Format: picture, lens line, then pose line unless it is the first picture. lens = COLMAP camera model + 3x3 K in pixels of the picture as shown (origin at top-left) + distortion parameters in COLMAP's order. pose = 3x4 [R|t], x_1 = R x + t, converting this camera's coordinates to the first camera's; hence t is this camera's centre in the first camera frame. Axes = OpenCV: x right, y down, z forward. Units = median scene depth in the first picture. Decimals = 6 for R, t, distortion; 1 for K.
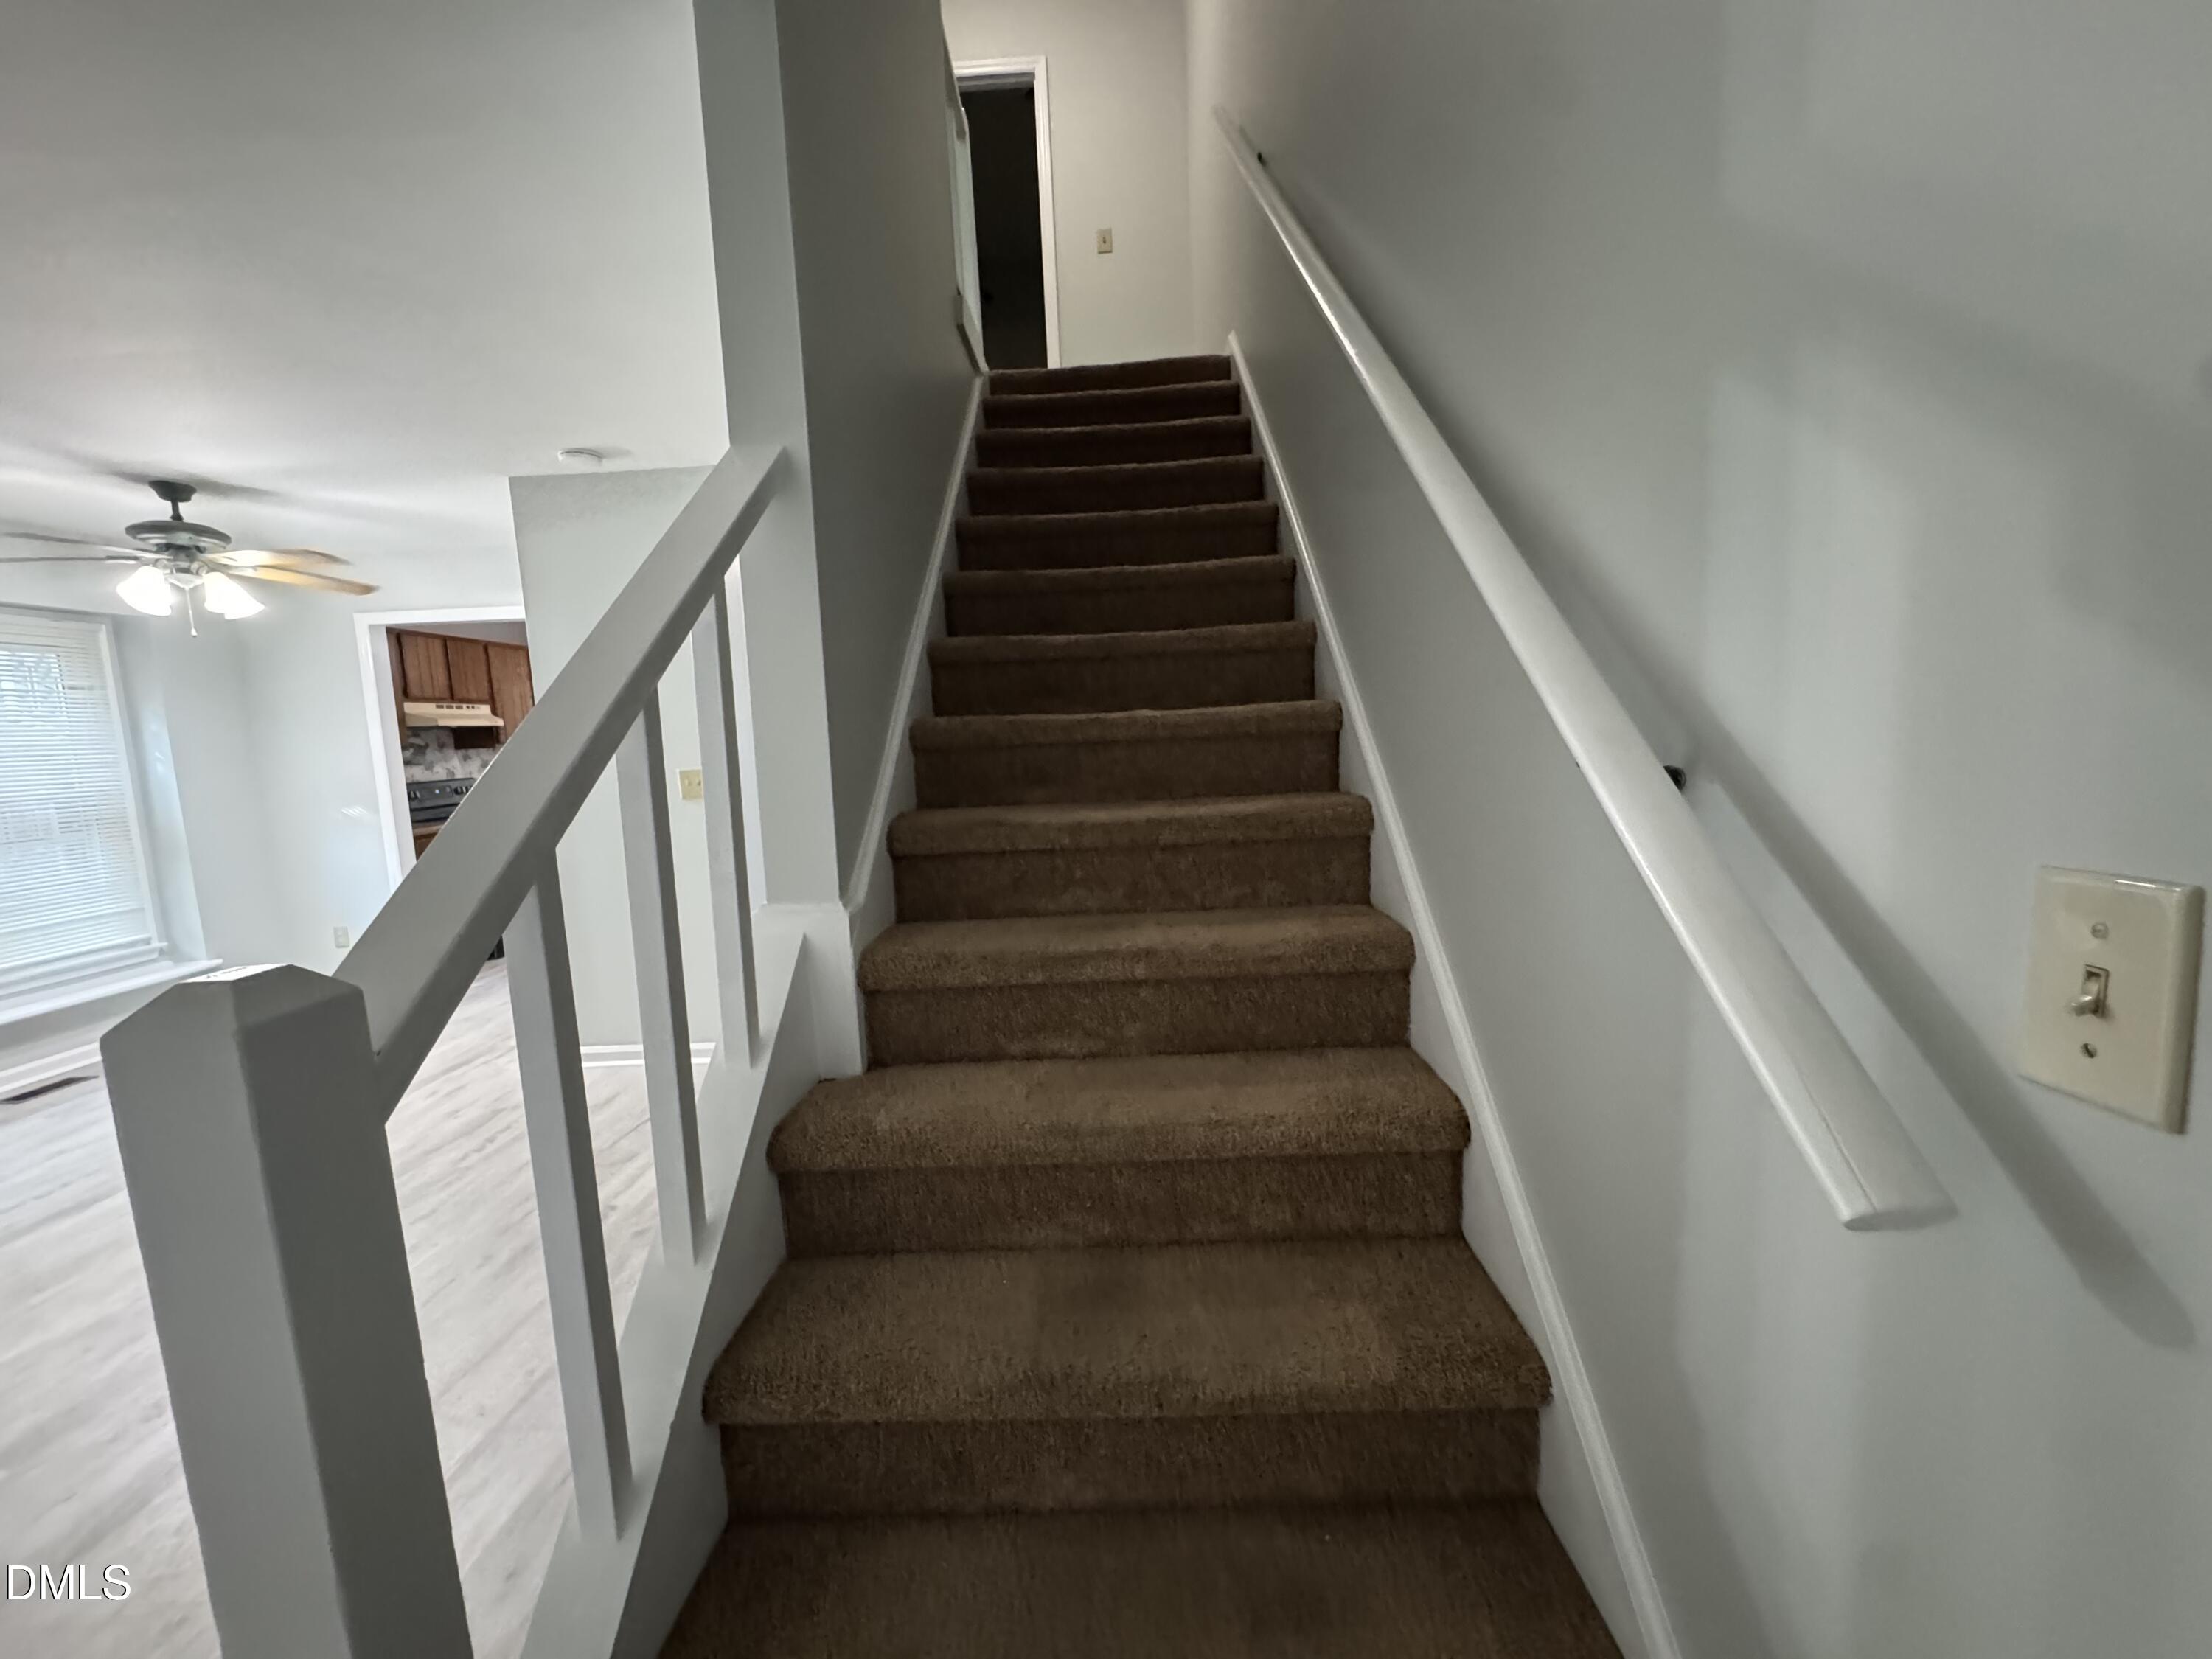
lens RADIAL K [[885.6, 0, 1106.0], [0, 885.6, 829.5], [0, 0, 1]] dist [-0.003432, -0.000139]
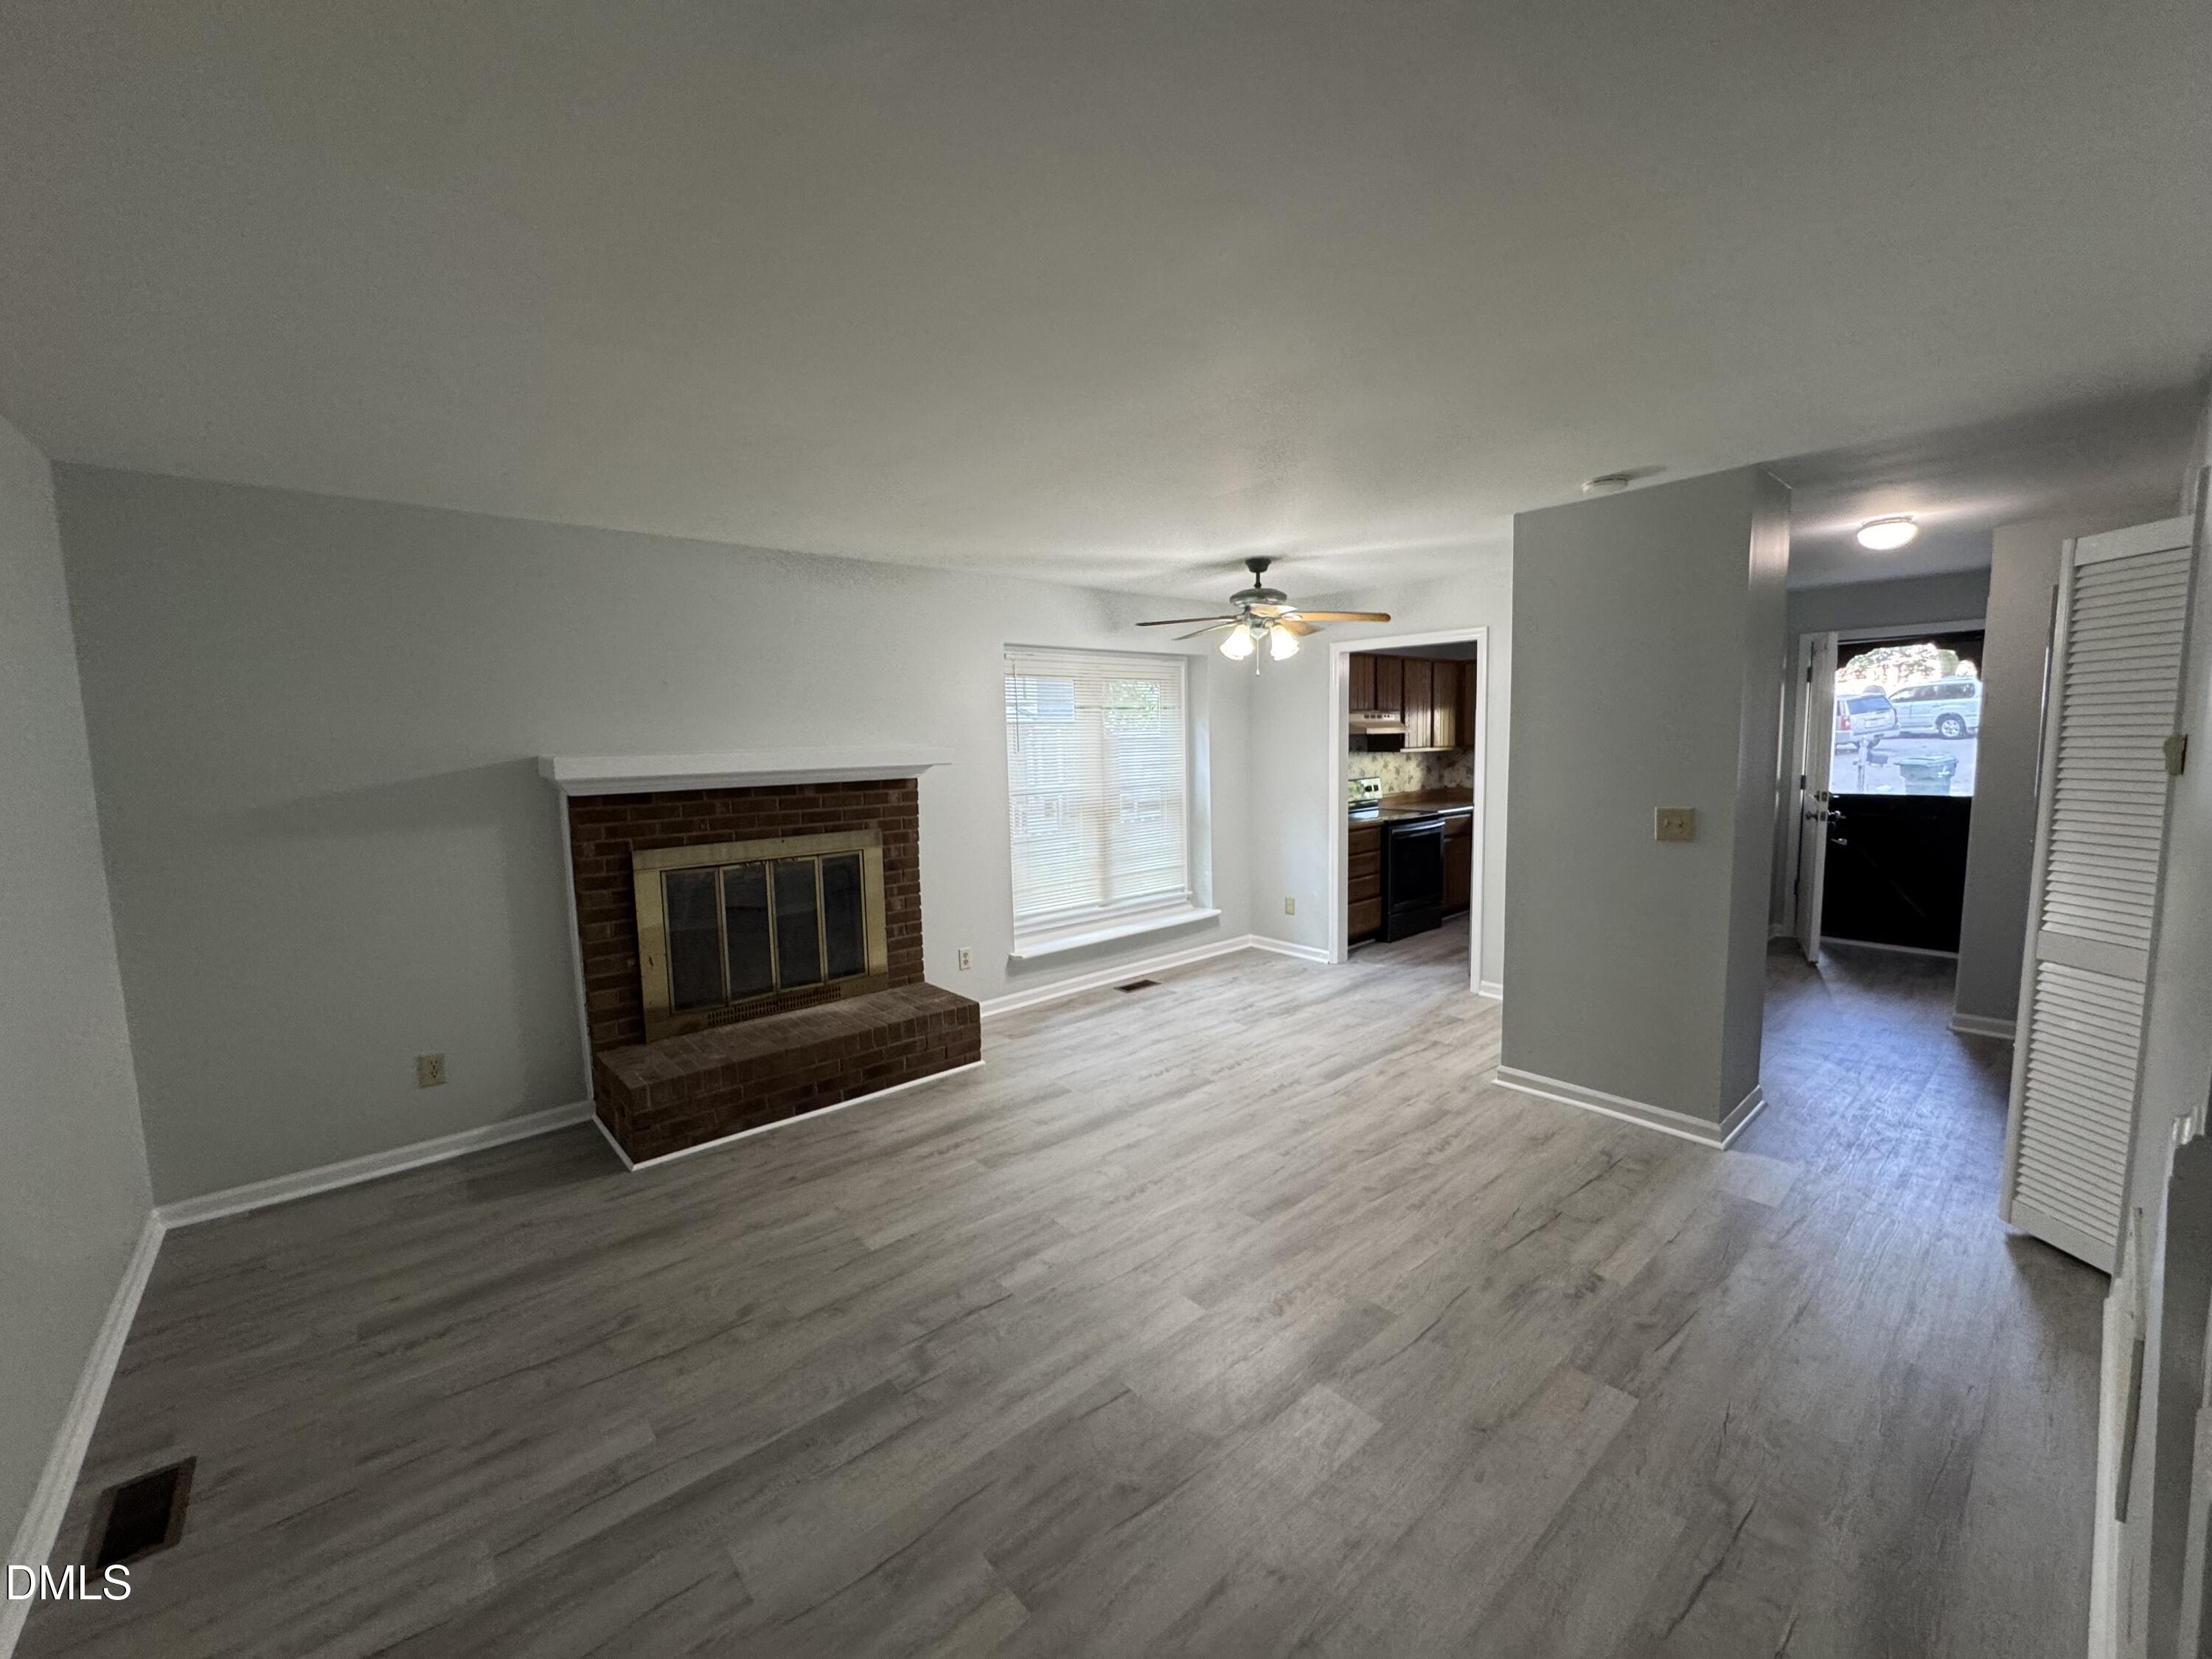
lens RADIAL K [[885.6, 0, 1106.0], [0, 885.6, 829.5], [0, 0, 1]] dist [-0.003432, -0.000139]
pose [[0.671803, 0.103981, -0.733395, -0.126843], [-0.088373, 0.994278, 0.060019, -0.032623], [0.735439, 0.024491, 0.677148, -0.028178]]
